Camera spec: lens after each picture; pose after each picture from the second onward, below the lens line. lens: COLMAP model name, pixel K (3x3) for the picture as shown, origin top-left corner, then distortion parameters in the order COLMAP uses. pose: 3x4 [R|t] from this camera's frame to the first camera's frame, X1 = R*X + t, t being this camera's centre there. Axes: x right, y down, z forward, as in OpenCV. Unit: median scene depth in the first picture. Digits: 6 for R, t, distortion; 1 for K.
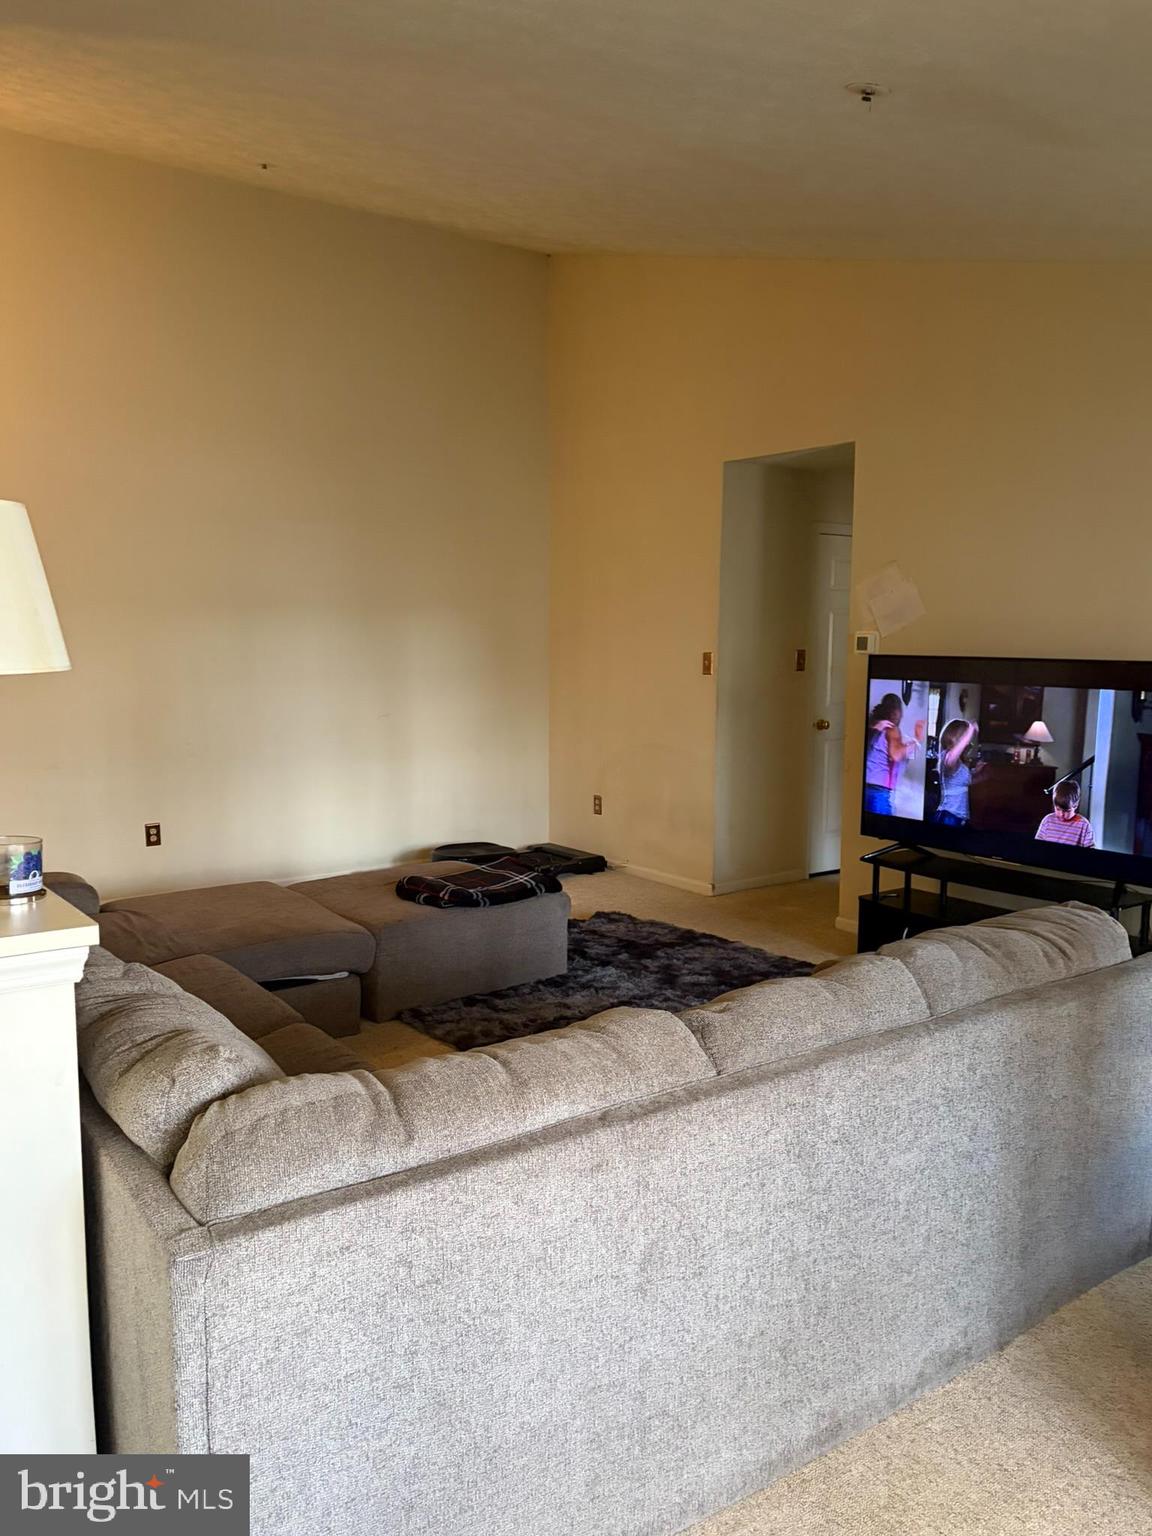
lens RADIAL K [[1149.5, 0, 563.6], [0, 1149.5, 778.0], [0, 0, 1]] dist [0.058917, -0.067254]
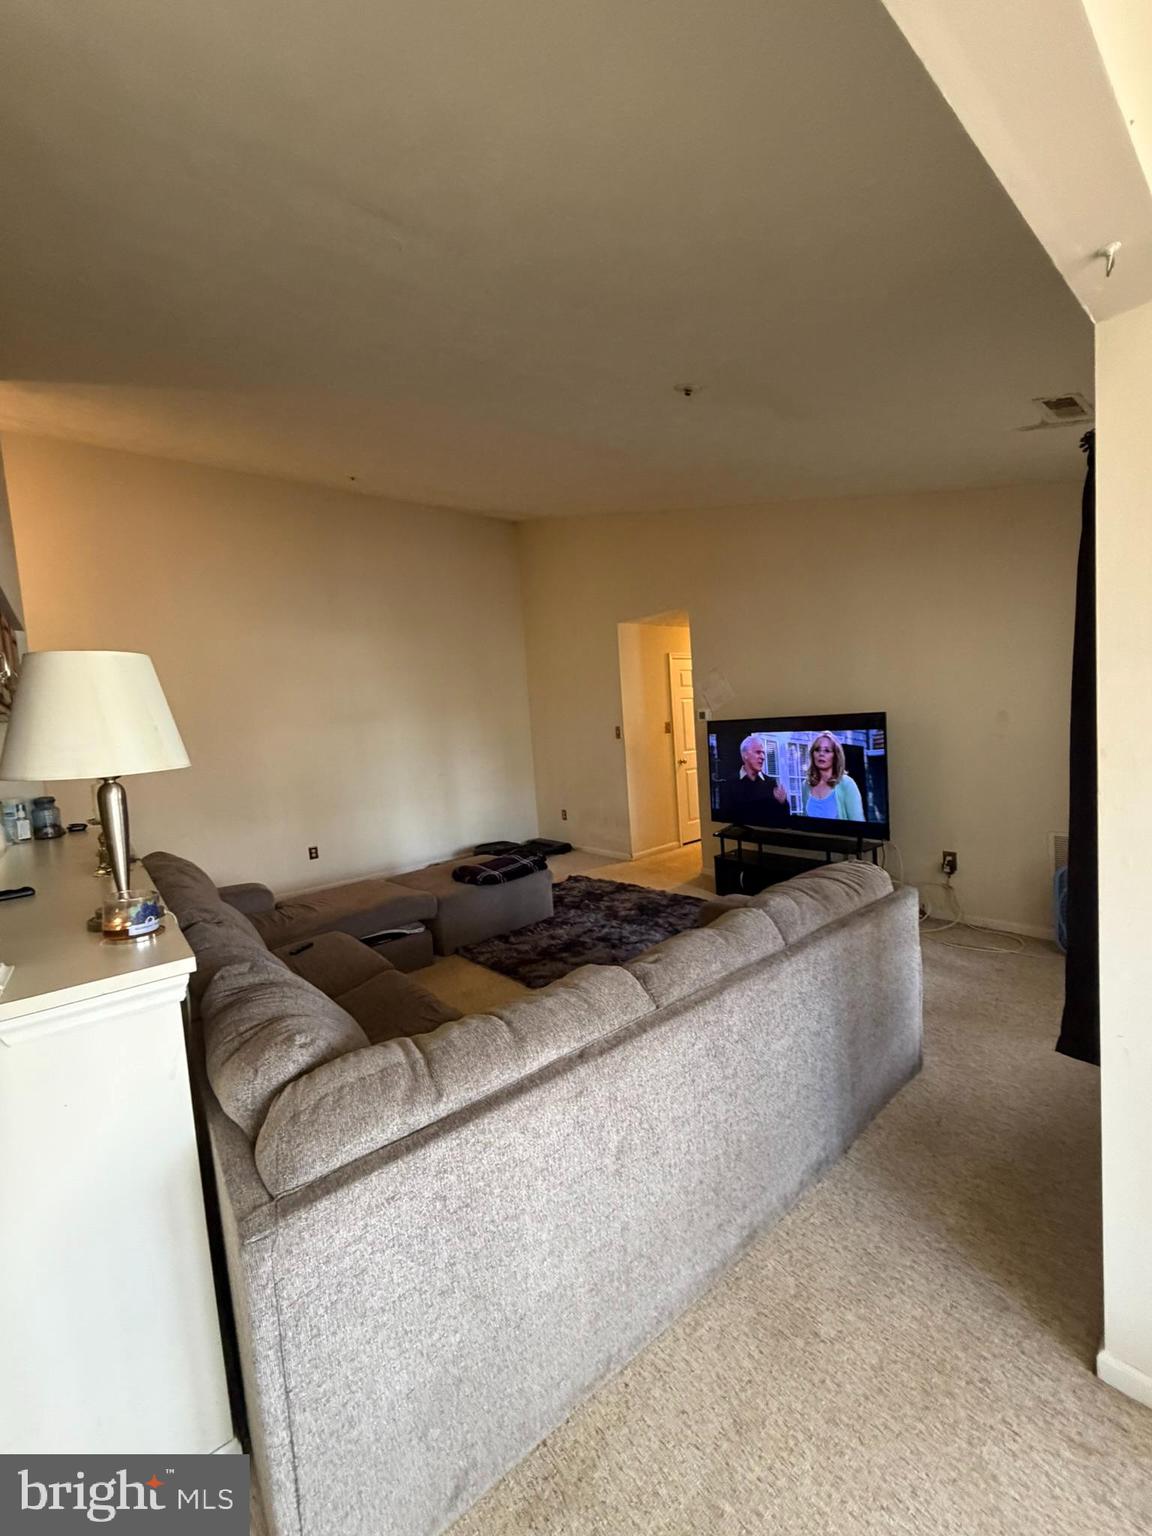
lens RADIAL K [[607.8, 0, 569.6], [0, 607.8, 755.4], [0, 0, 1]] dist [-0.001101, 0.000518]
pose [[0.996159, -0.075537, 0.044298, 0.012616], [0.078470, 0.994546, -0.068709, -0.016811], [-0.038866, 0.071921, 0.996653, 0.205602]]
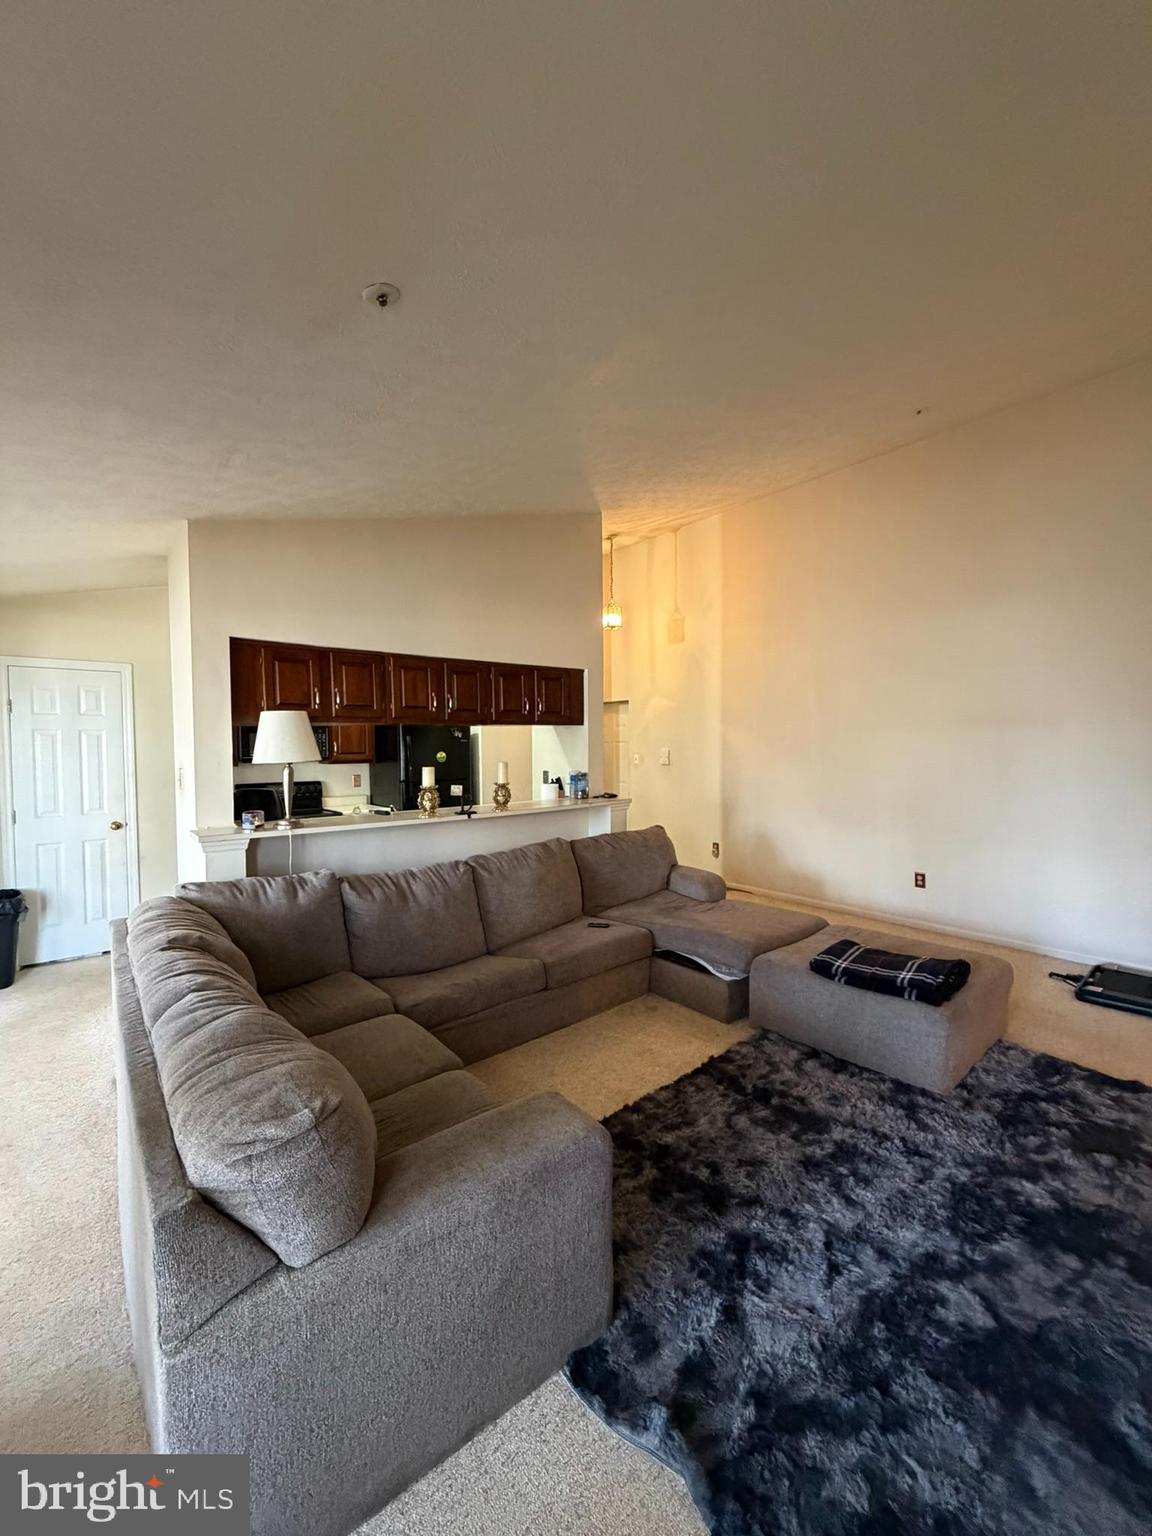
lens RADIAL K [[607.8, 0, 582.2], [0, 607.8, 764.4], [0, 0, 1]] dist [-0.001101, 0.000518]
pose [[0.074832, 0.032654, -0.996661, 1.453833], [-0.115327, 0.993041, 0.023876, -0.253323], [0.990505, 0.113156, 0.078077, 1.901042]]
